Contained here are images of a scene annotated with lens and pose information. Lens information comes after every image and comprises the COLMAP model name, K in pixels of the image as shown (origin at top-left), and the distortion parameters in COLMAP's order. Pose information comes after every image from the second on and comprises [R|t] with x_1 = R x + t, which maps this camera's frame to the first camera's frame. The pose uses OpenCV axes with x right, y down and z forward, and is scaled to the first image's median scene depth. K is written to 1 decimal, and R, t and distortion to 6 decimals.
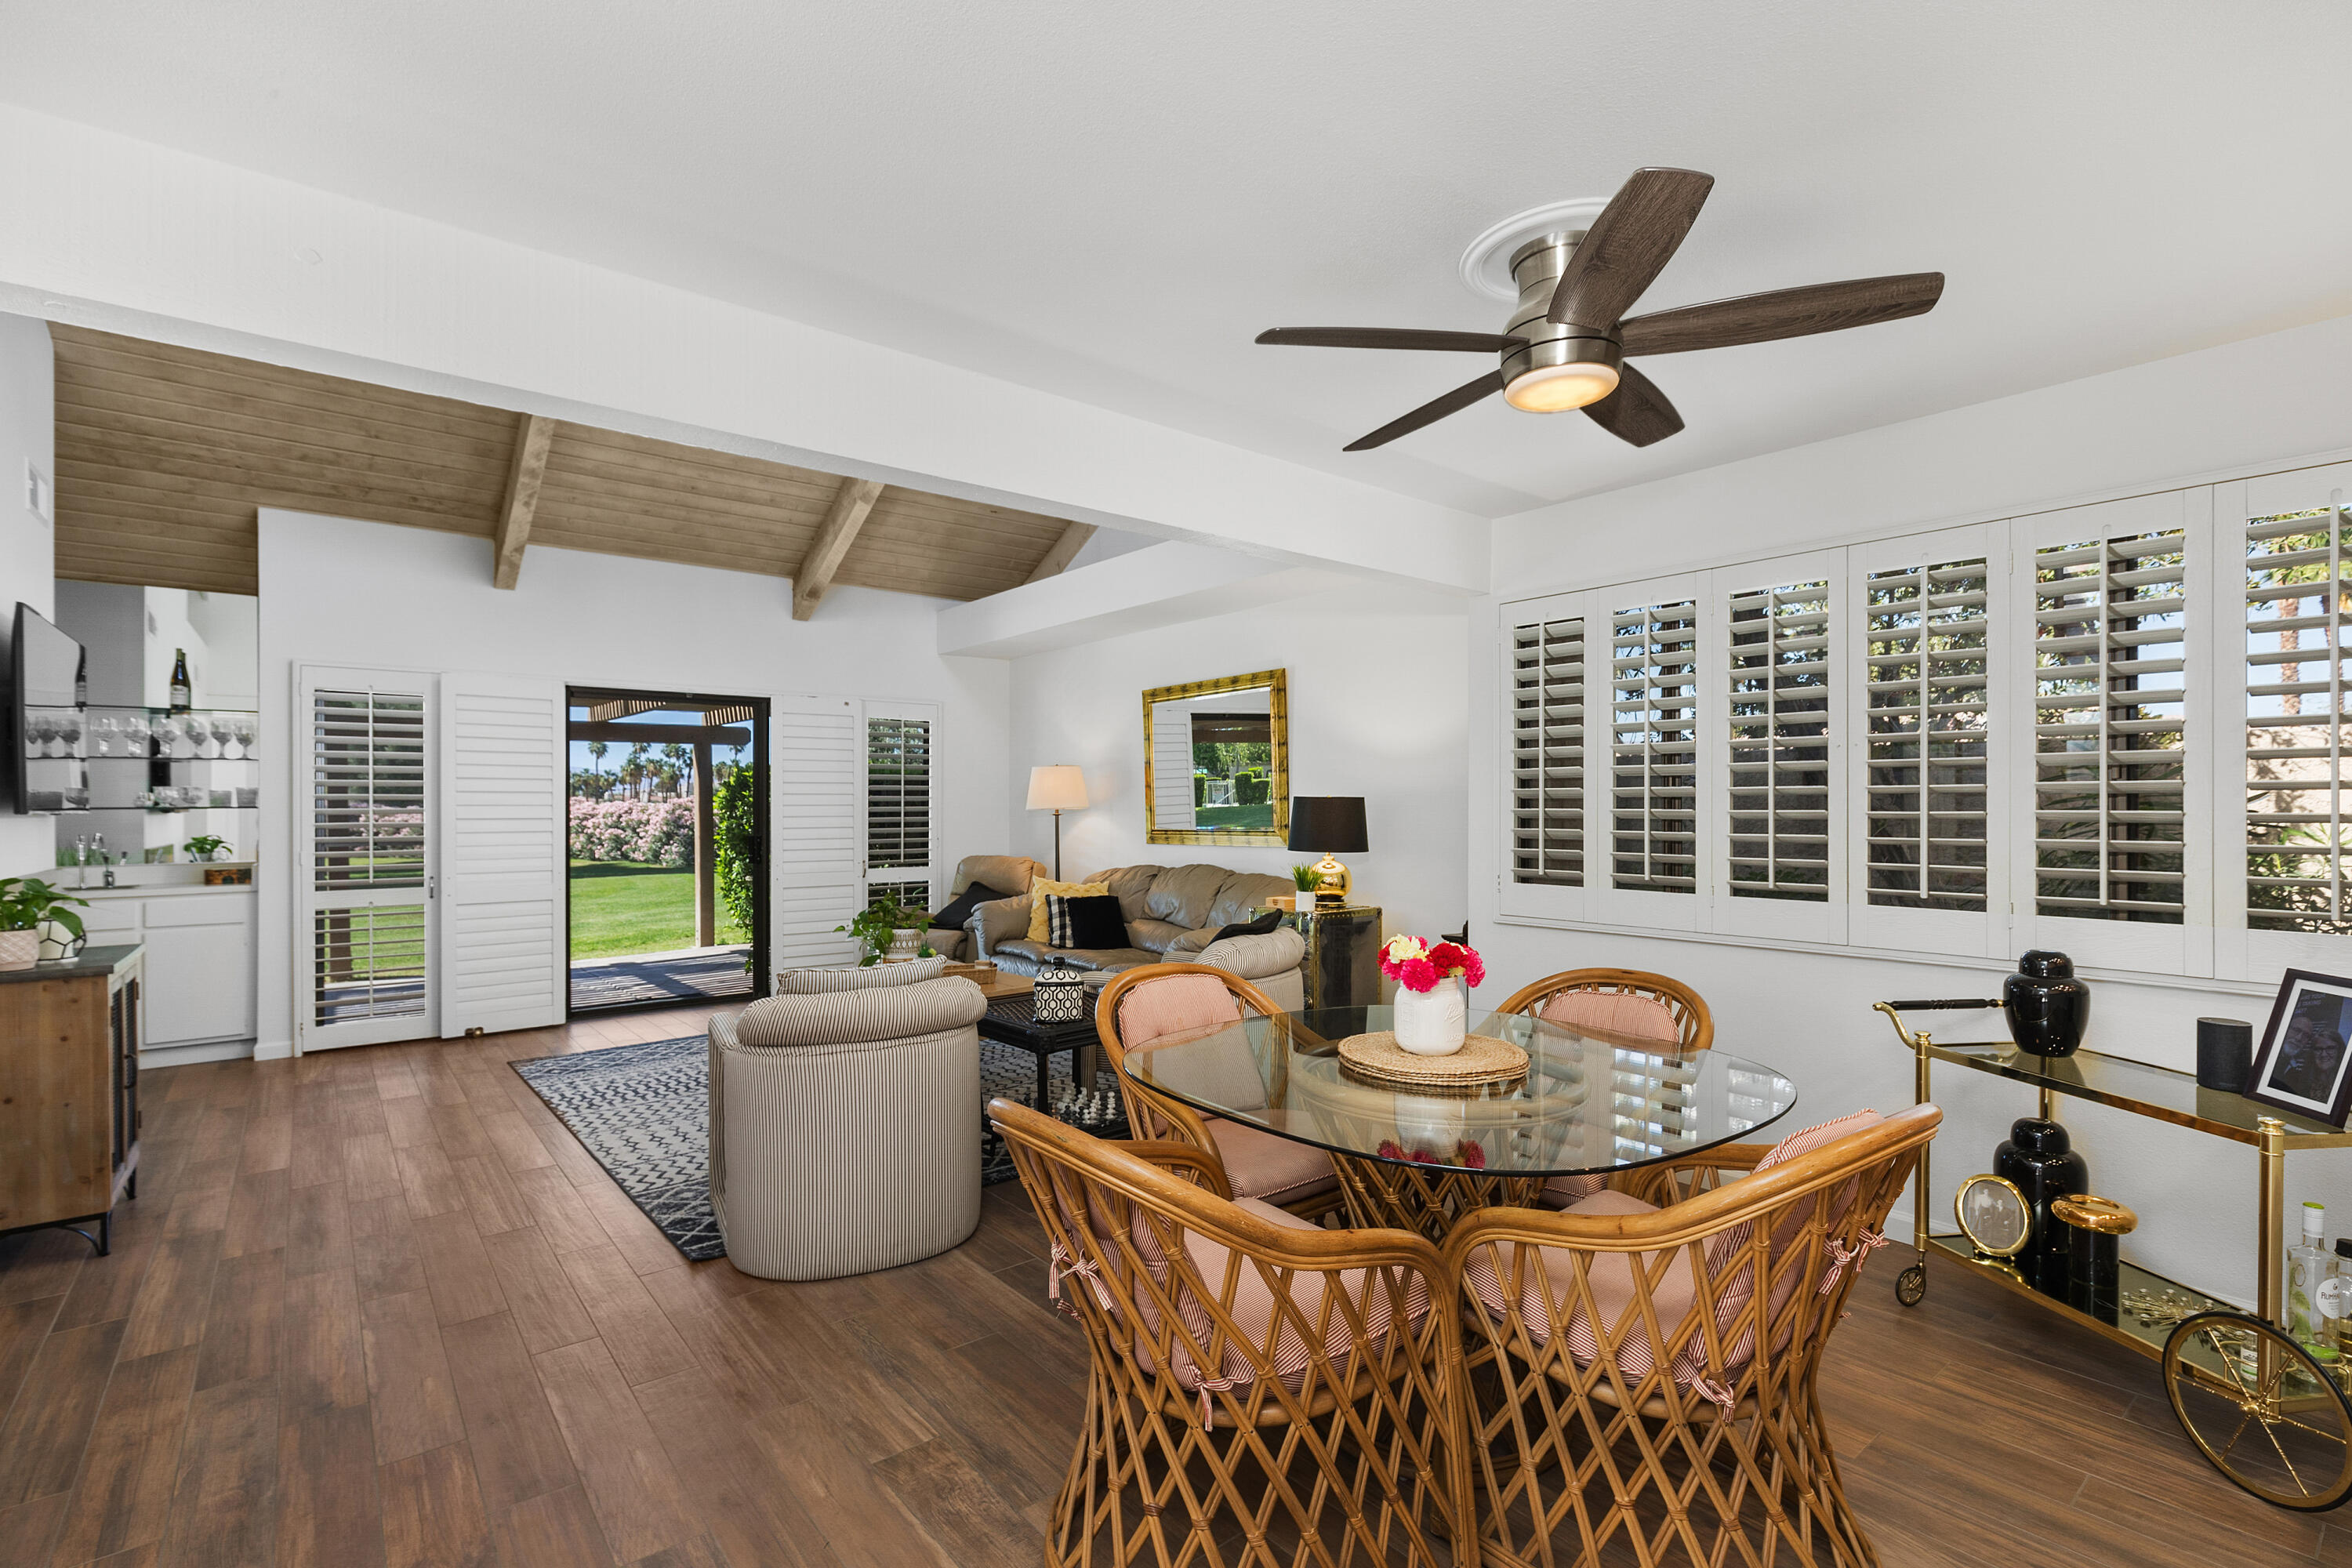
lens RADIAL K [[1083.0, 0, 1129.0], [0, 1083.0, 803.7], [0, 0, 1]] dist [0.001579, -0.001634]
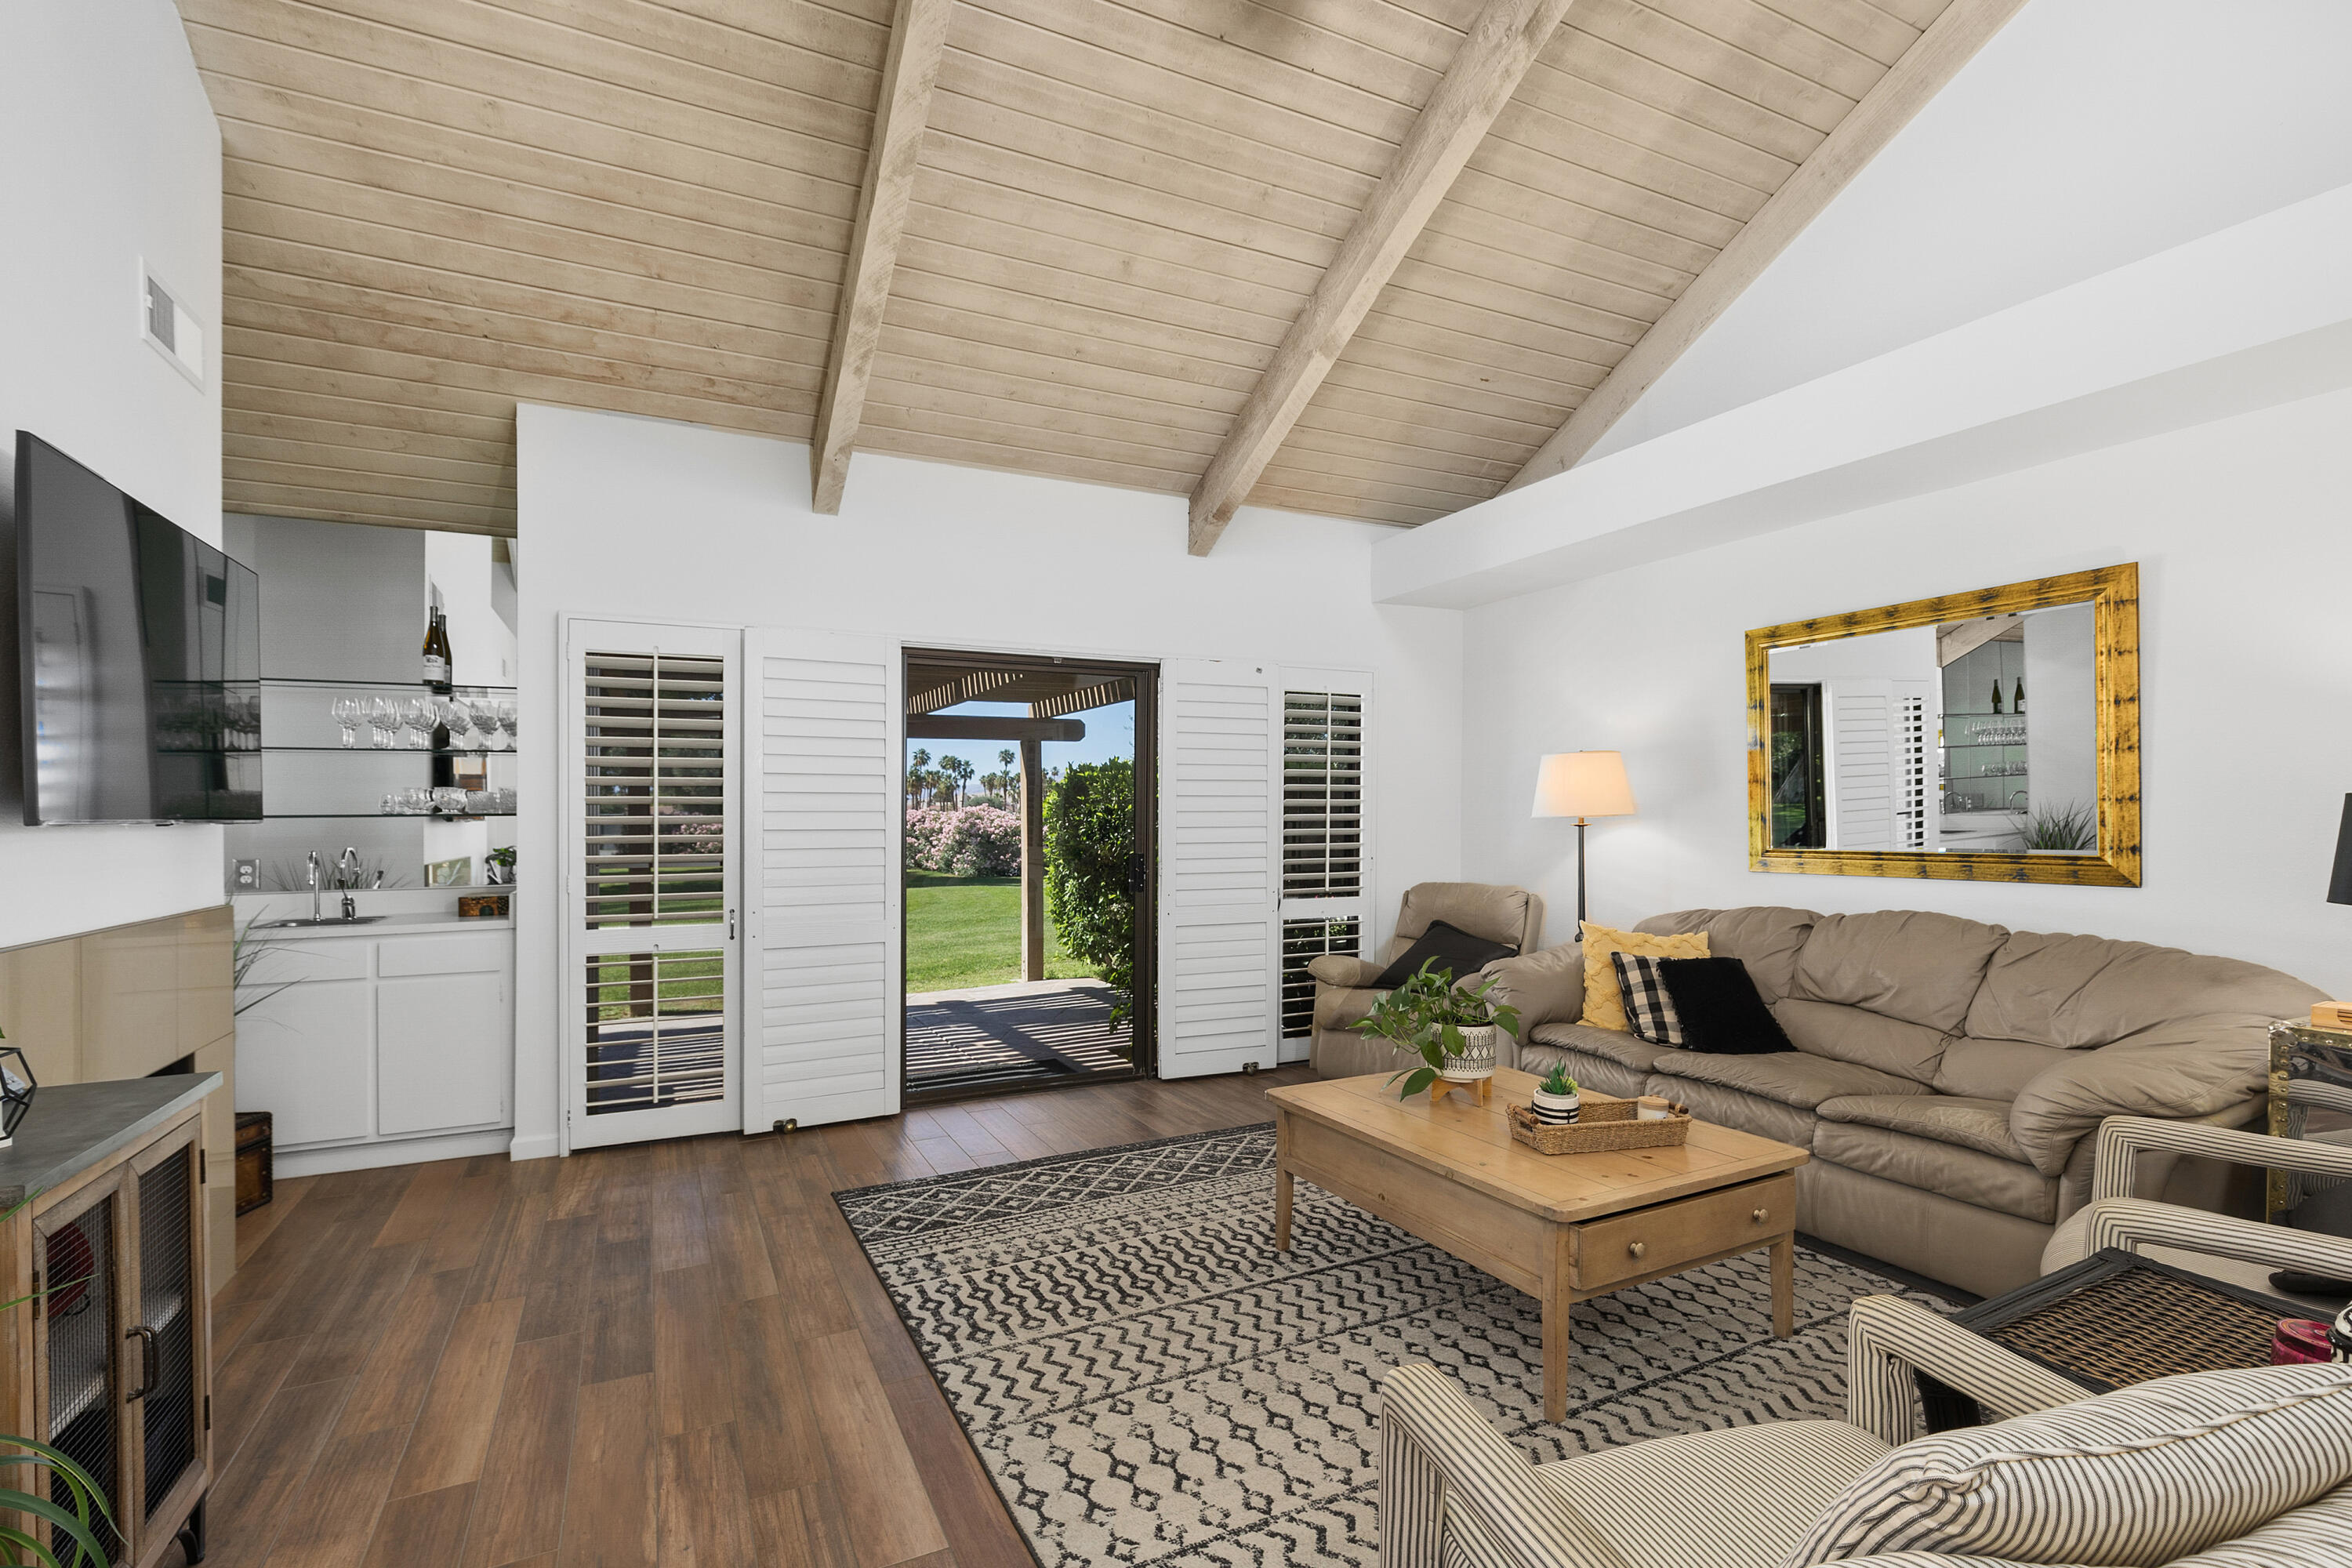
lens RADIAL K [[1083.0, 0, 1183.4], [0, 1083.0, 803.2], [0, 0, 1]] dist [0.001579, -0.001634]
pose [[0.982639, -0.001800, -0.185521, -0.211166], [0.000304, 0.999967, -0.008090, 0.001791], [0.185529, 0.007893, 0.982607, 0.340908]]
